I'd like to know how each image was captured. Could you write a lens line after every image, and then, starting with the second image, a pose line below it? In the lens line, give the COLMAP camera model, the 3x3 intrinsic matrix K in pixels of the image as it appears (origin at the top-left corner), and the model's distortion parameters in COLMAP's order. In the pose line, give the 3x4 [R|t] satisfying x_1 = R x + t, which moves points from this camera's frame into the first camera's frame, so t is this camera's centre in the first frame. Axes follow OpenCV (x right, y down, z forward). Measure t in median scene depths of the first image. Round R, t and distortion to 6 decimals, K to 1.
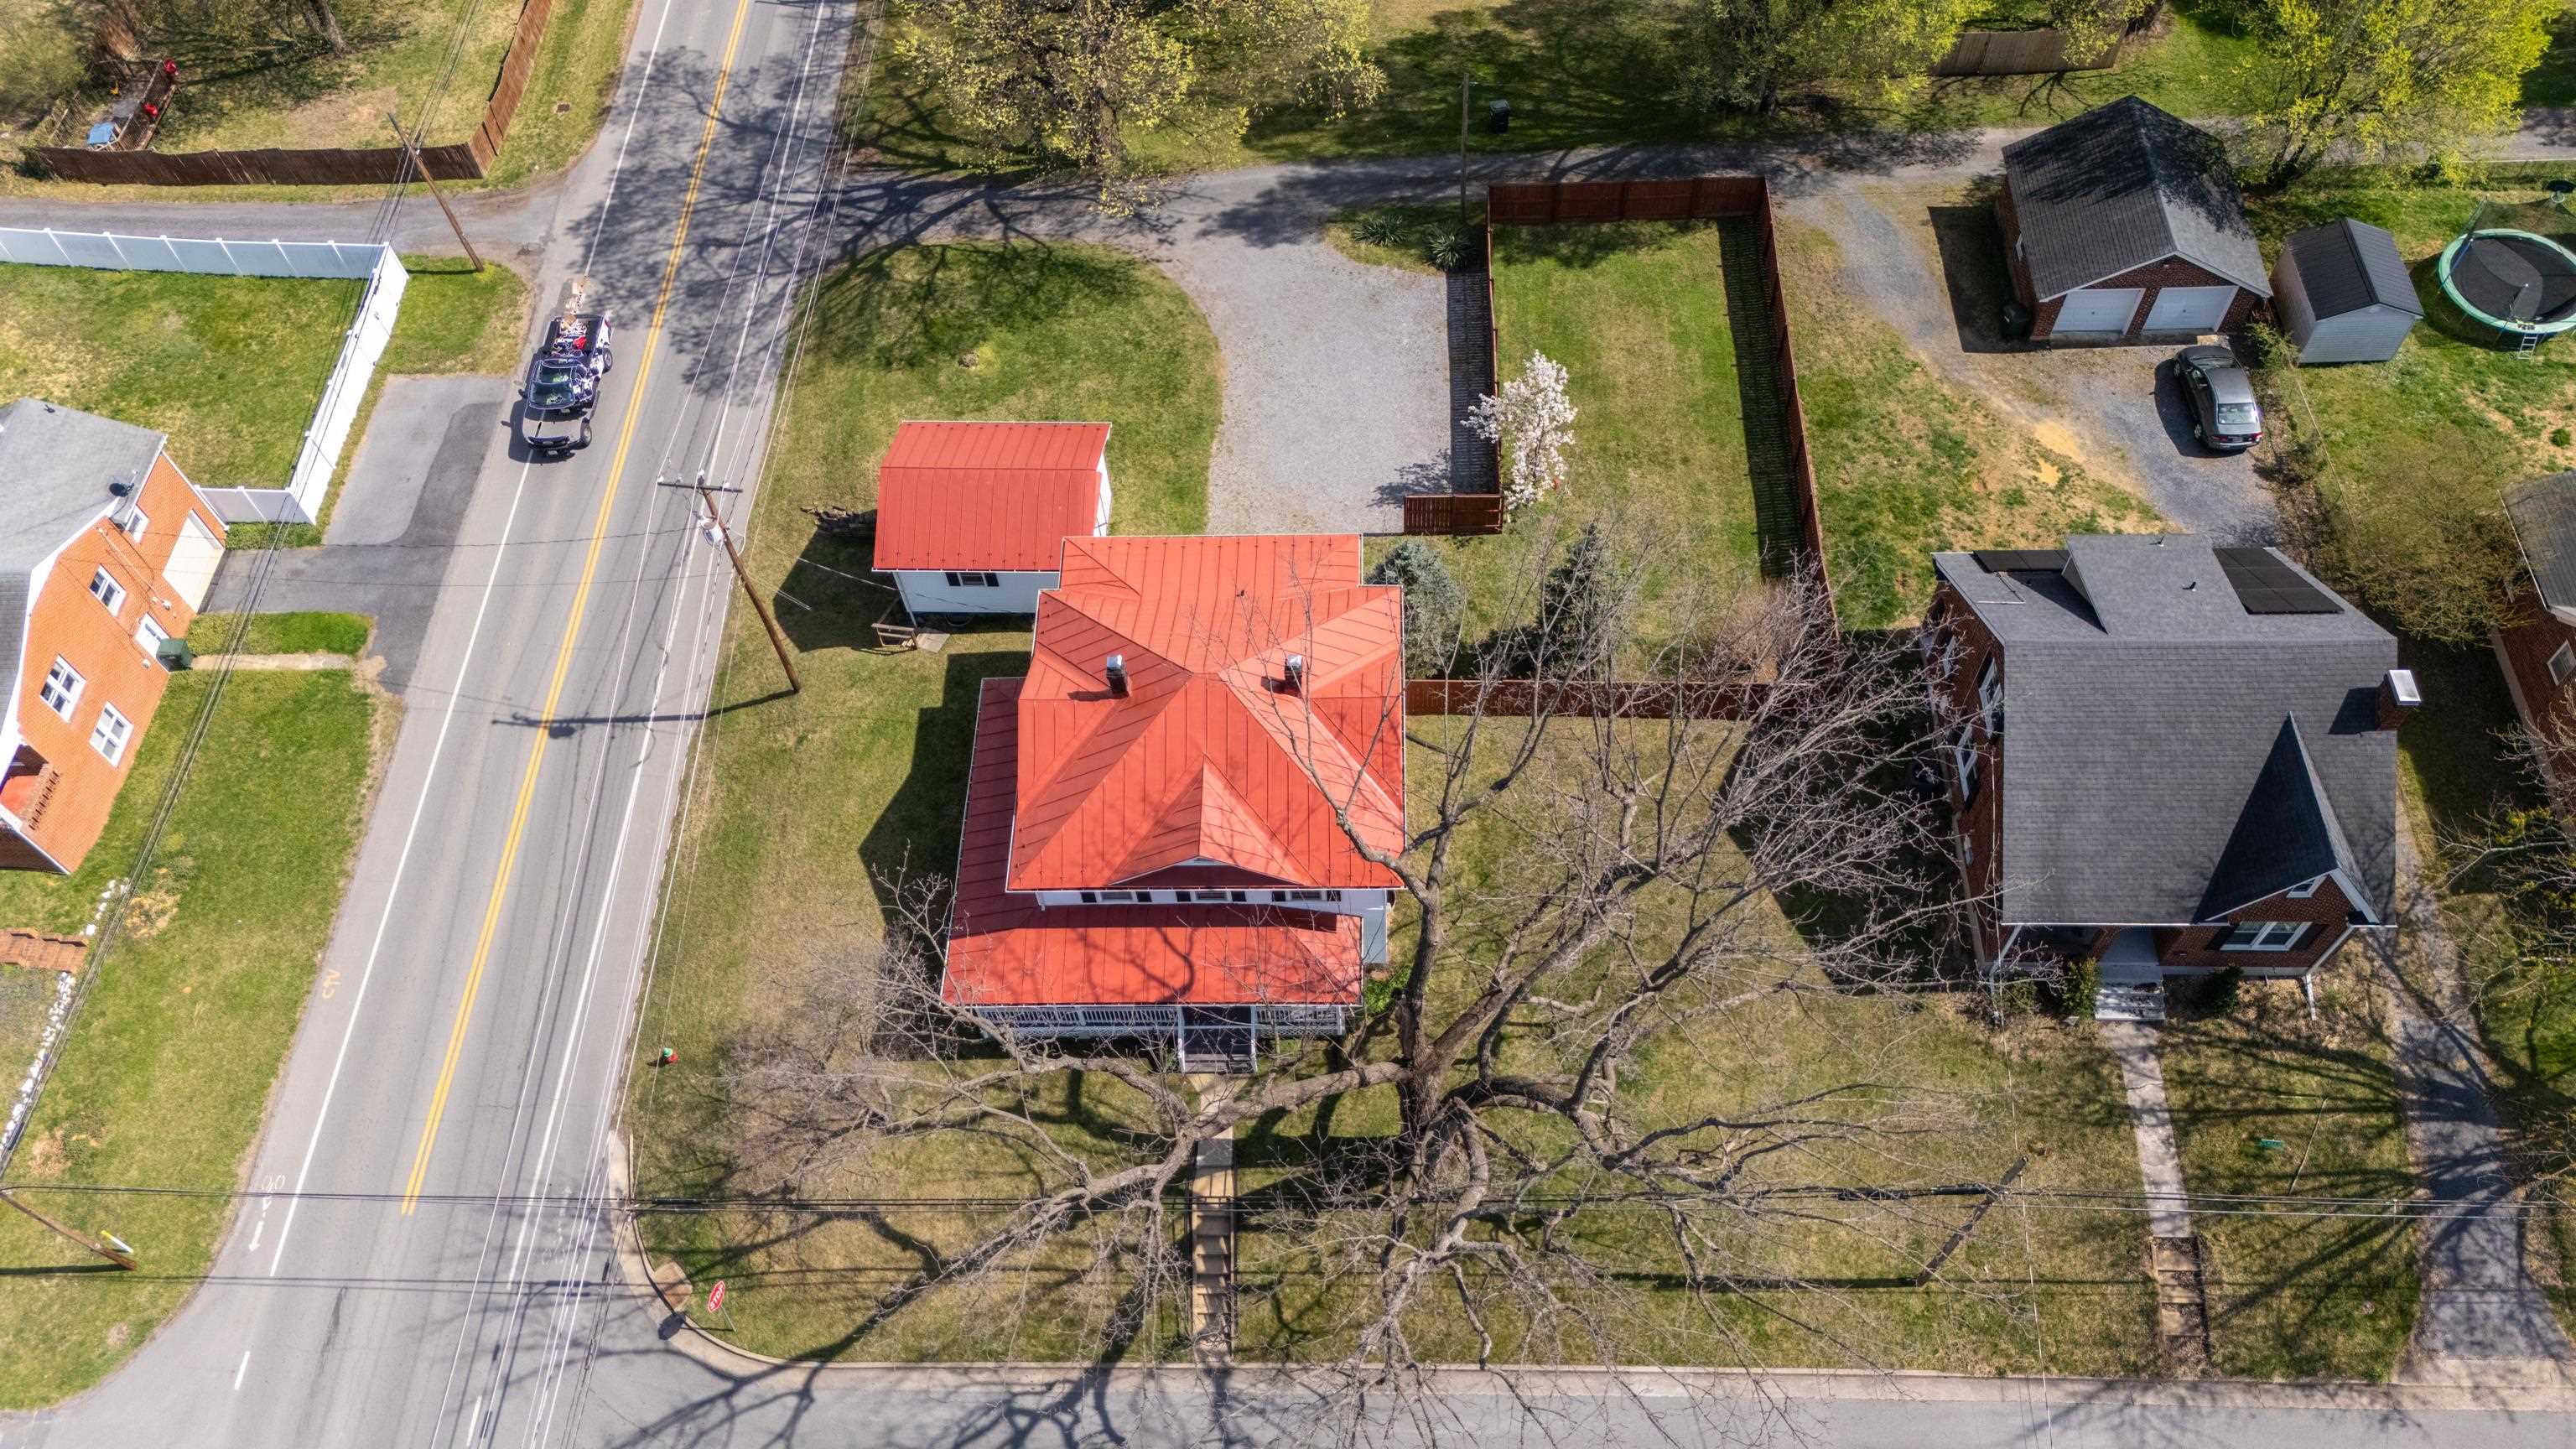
lens RADIAL K [[1875.2, 0, 1288.1], [0, 1875.2, 741.3], [0, 0, 1]] dist [0.044014, -0.031014]
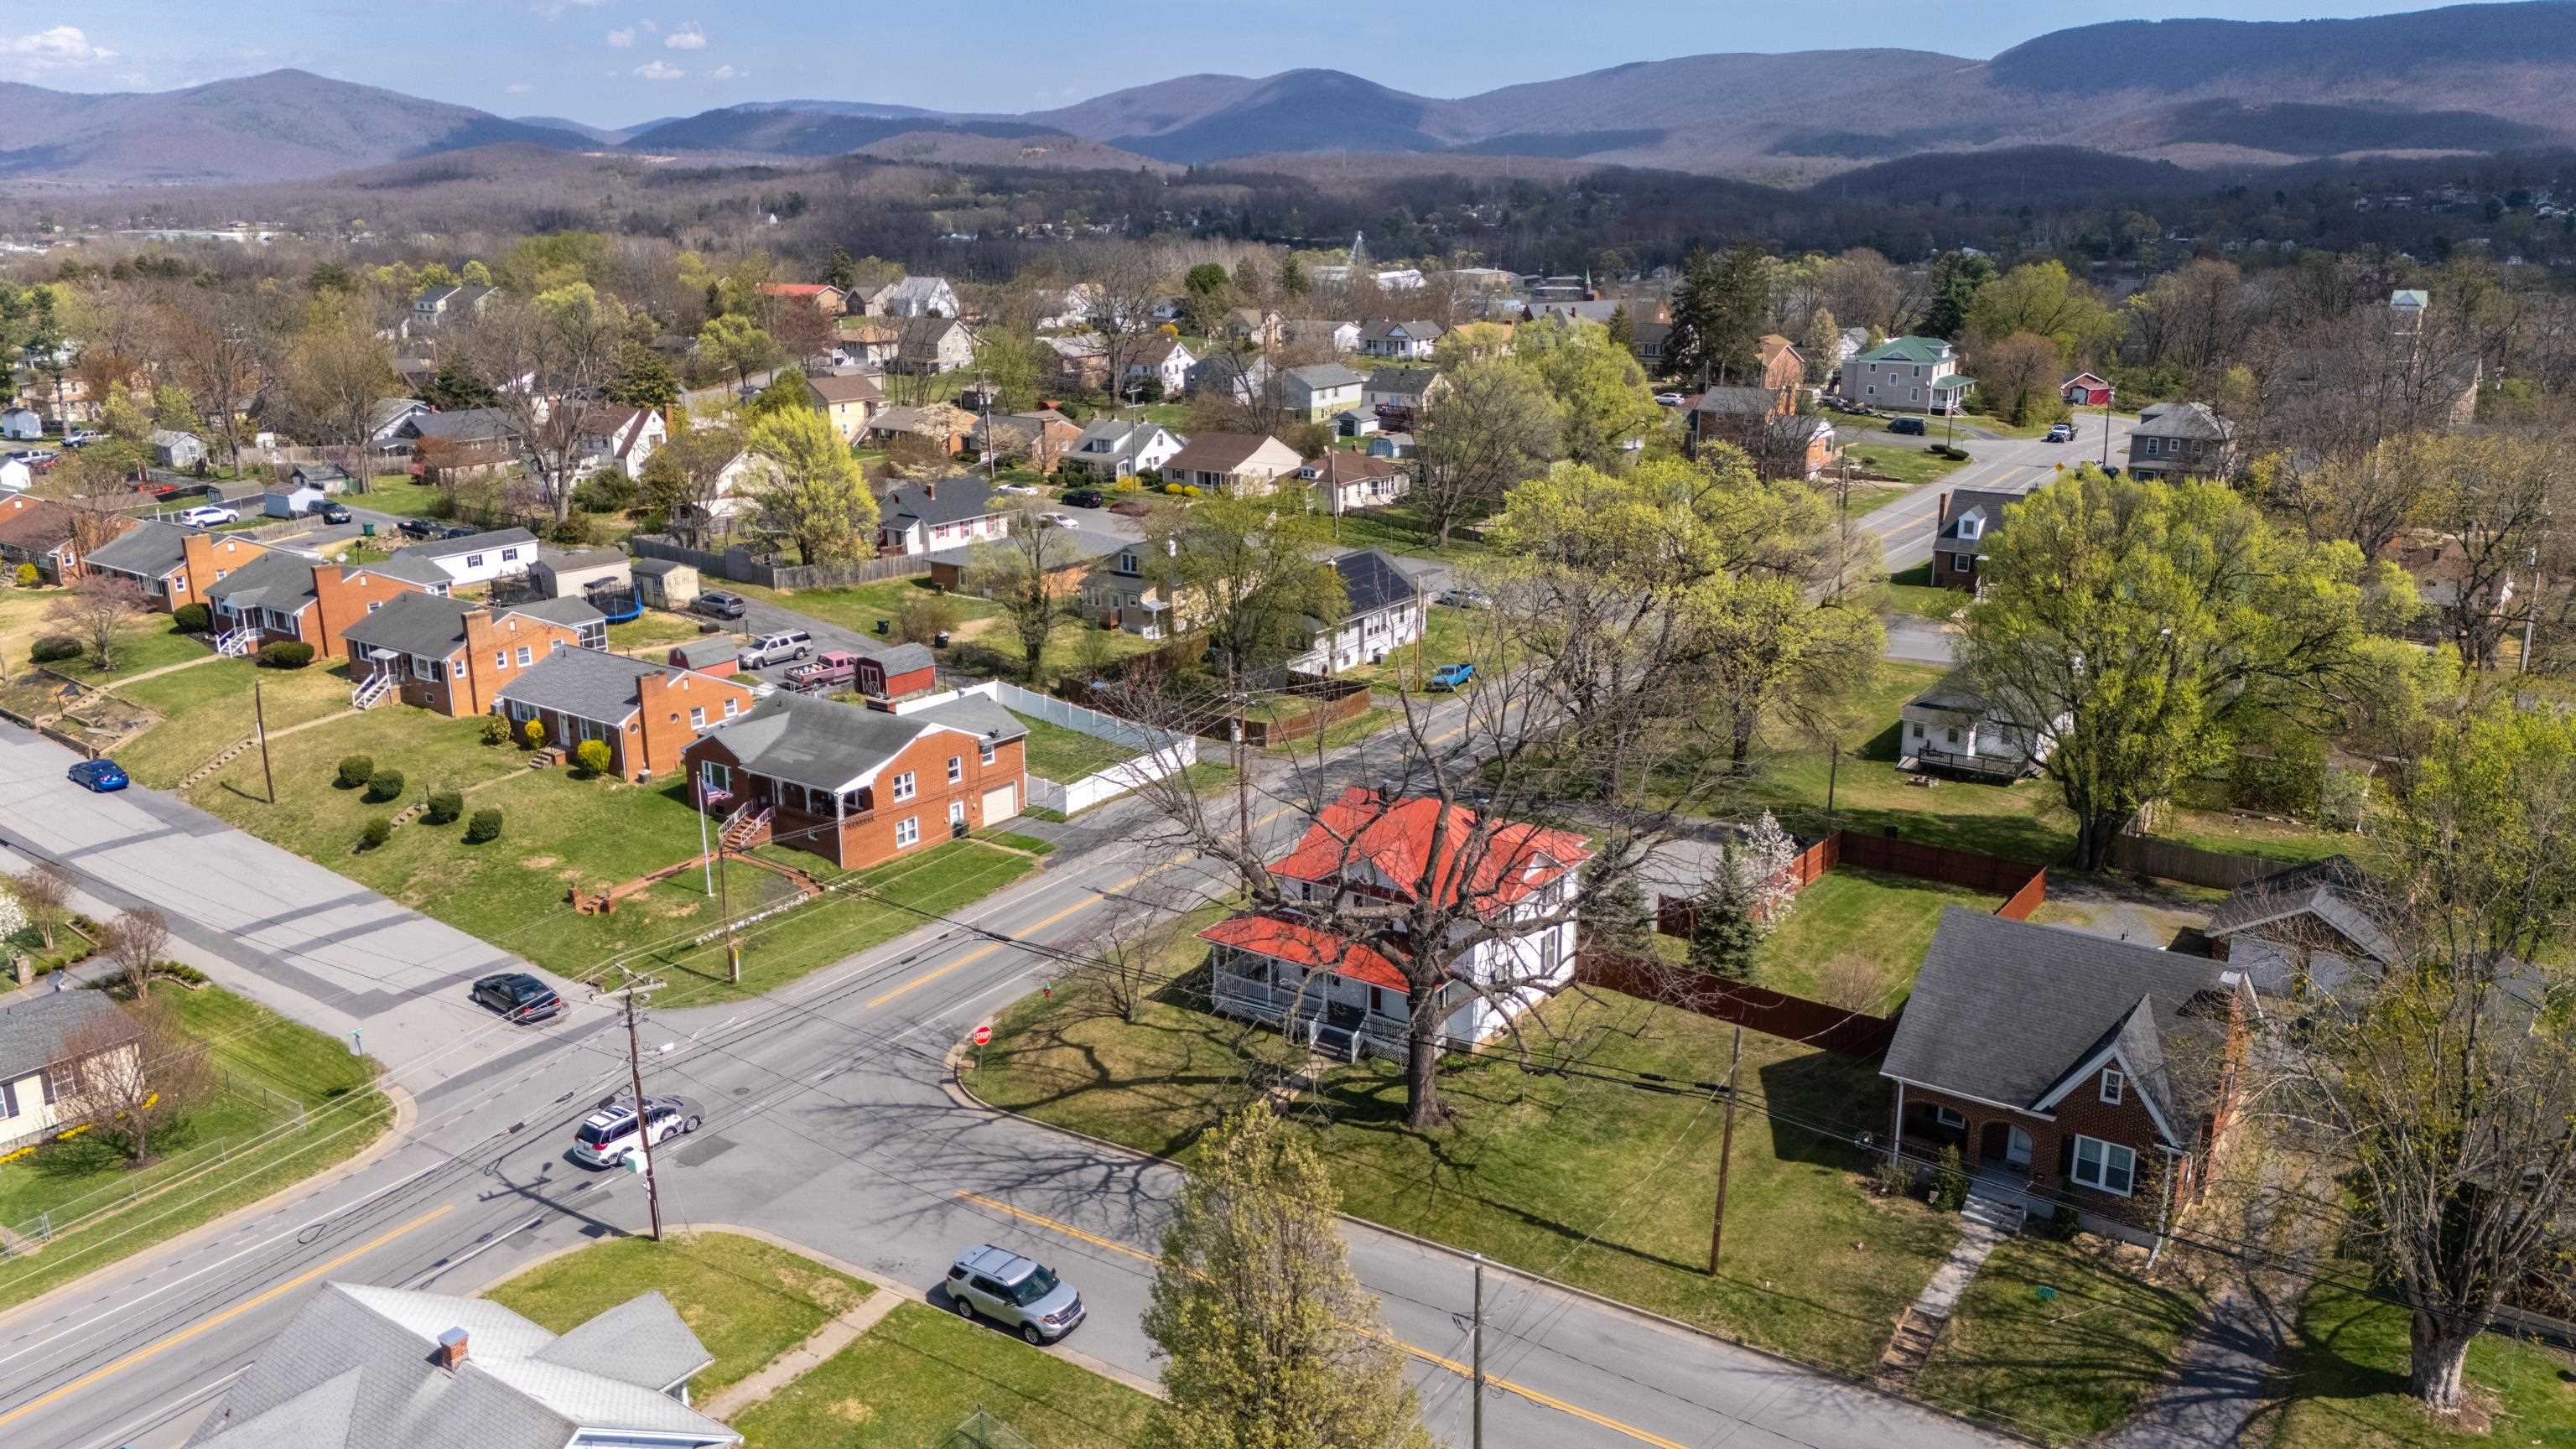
lens RADIAL K [[1875.2, 0, 1288.1], [0, 1875.2, 741.3], [0, 0, 1]] dist [0.044014, -0.031014]
pose [[0.829038, 0.197352, -0.523210, 0.545843], [-0.488861, 0.710063, -0.506780, 0.640045], [0.271498, 0.675916, 0.685147, -0.126796]]
